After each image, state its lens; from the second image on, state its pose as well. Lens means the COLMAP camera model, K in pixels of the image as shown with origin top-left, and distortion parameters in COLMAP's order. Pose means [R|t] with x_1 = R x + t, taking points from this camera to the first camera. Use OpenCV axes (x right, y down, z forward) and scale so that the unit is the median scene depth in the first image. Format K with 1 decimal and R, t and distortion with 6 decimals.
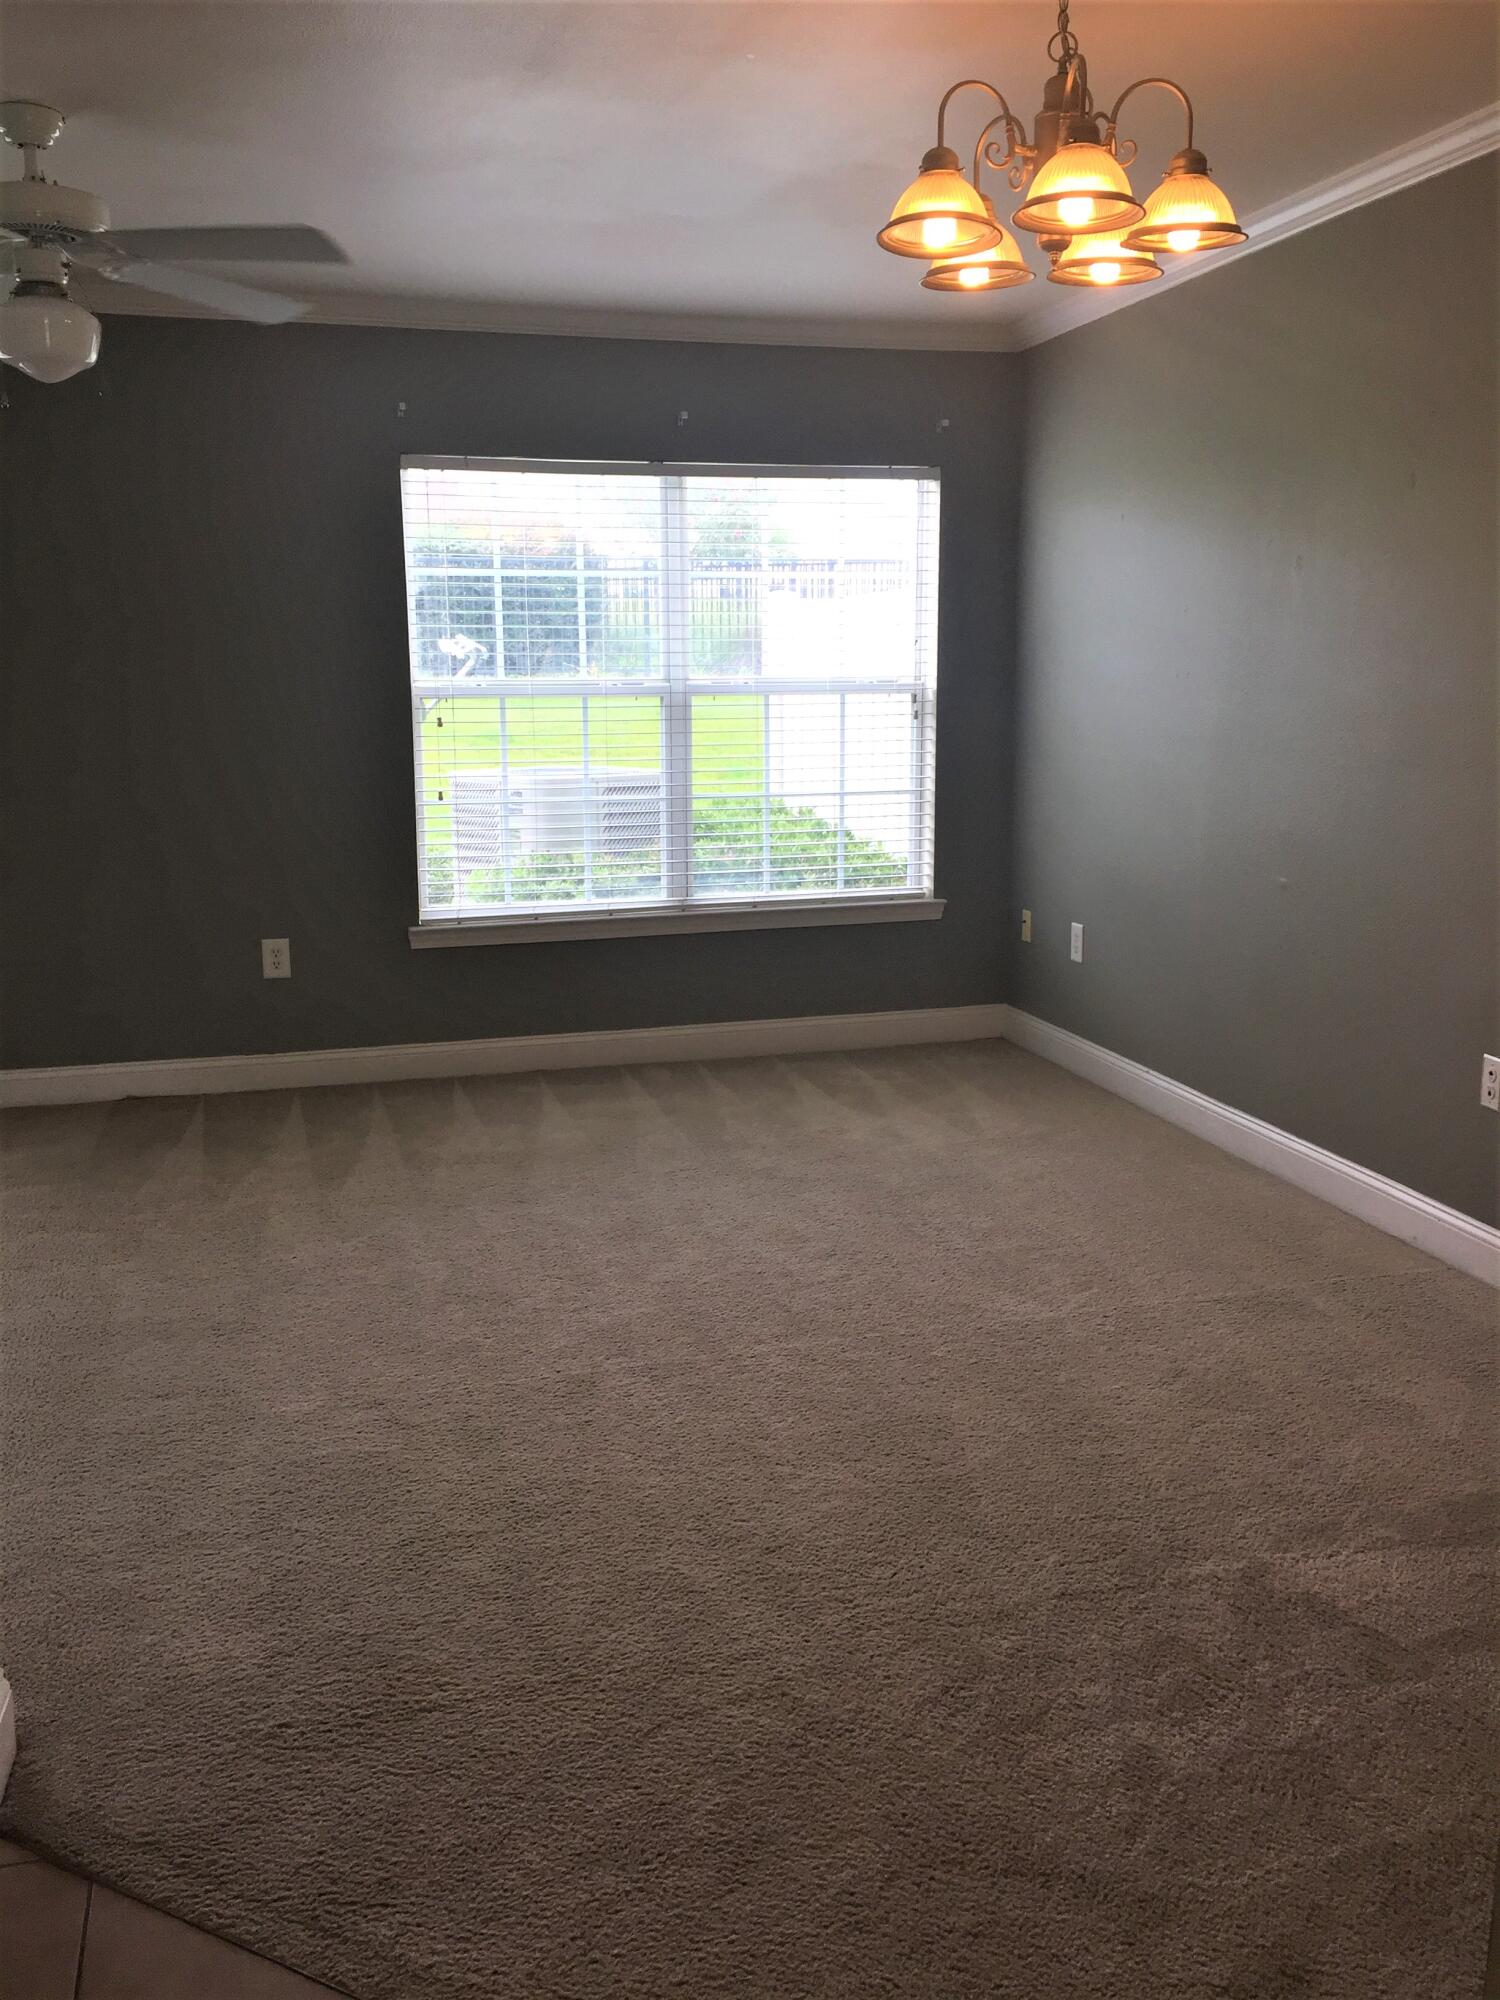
lens RADIAL K [[1690.9, 0, 759.2], [0, 1690.9, 995.5], [0, 0, 1]] dist [0.025388, 0.002498]
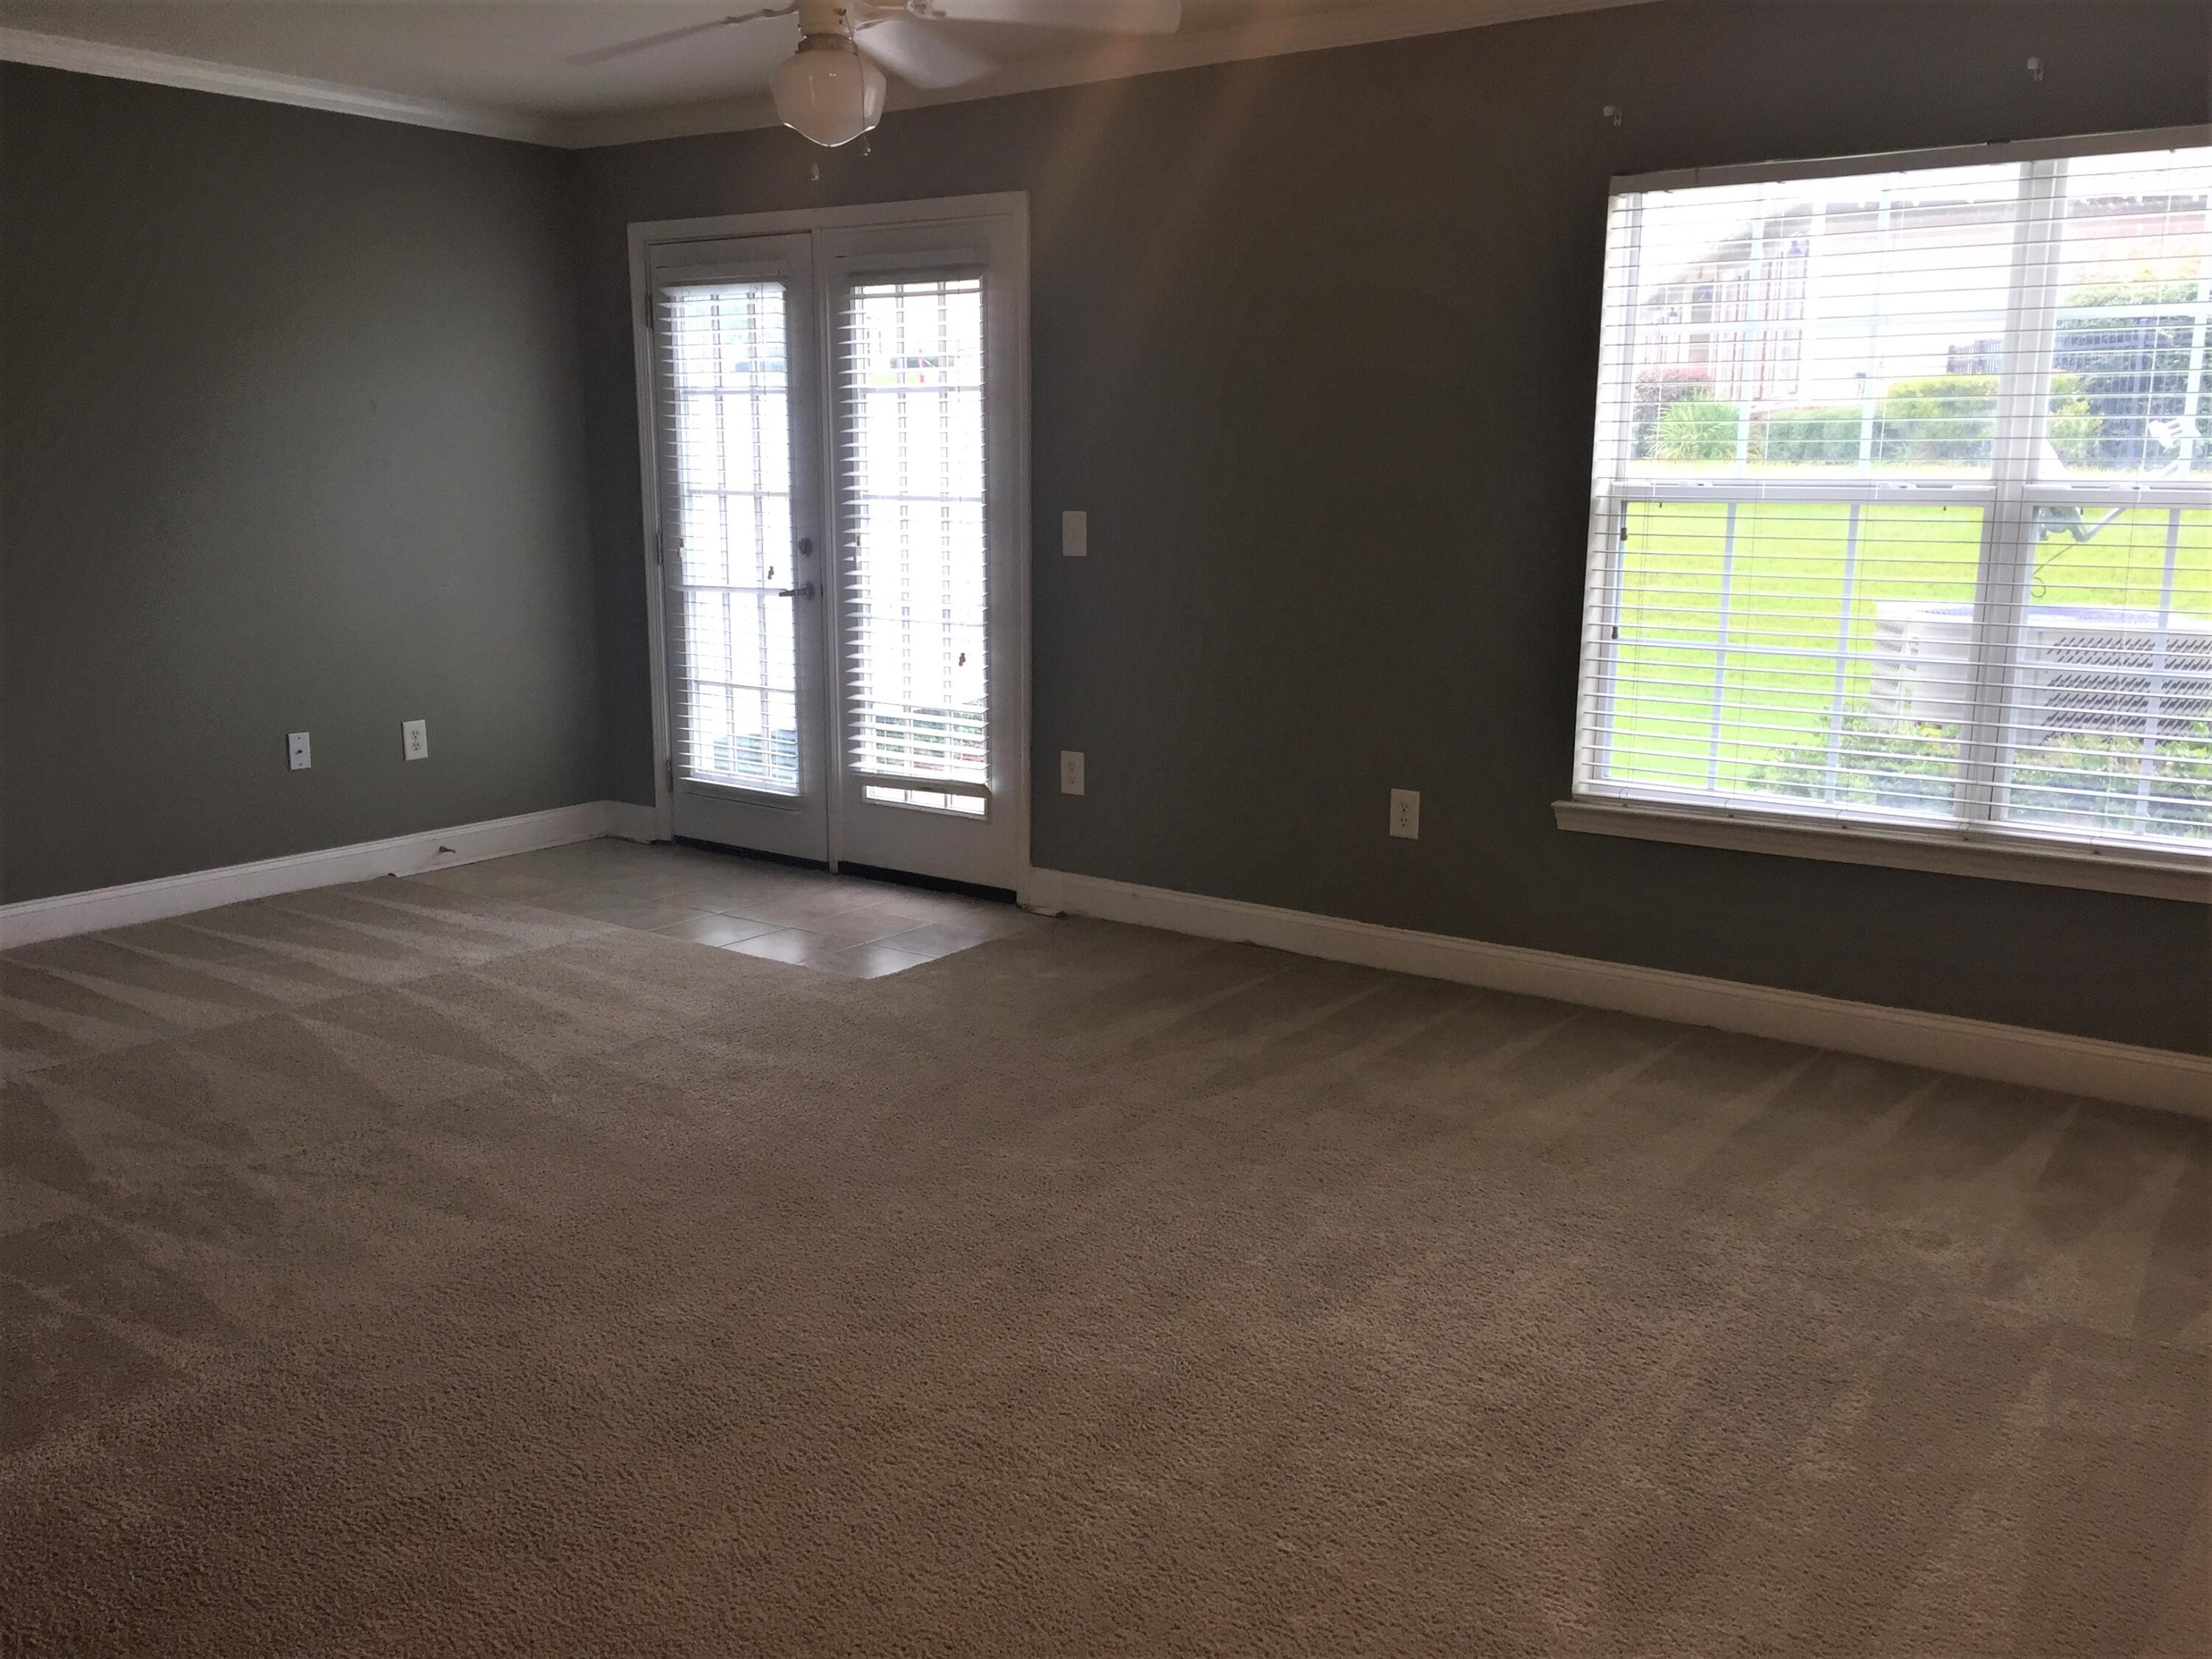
lens RADIAL K [[1870.1, 0, 1118.5], [0, 1870.1, 810.7], [0, 0, 1]] dist [0.025388, 0.002498]
pose [[0.623916, 0.151407, -0.766684, 0.321486], [-0.159899, 0.985030, 0.064403, -0.059585], [0.764958, 0.082410, 0.638786, 0.317750]]
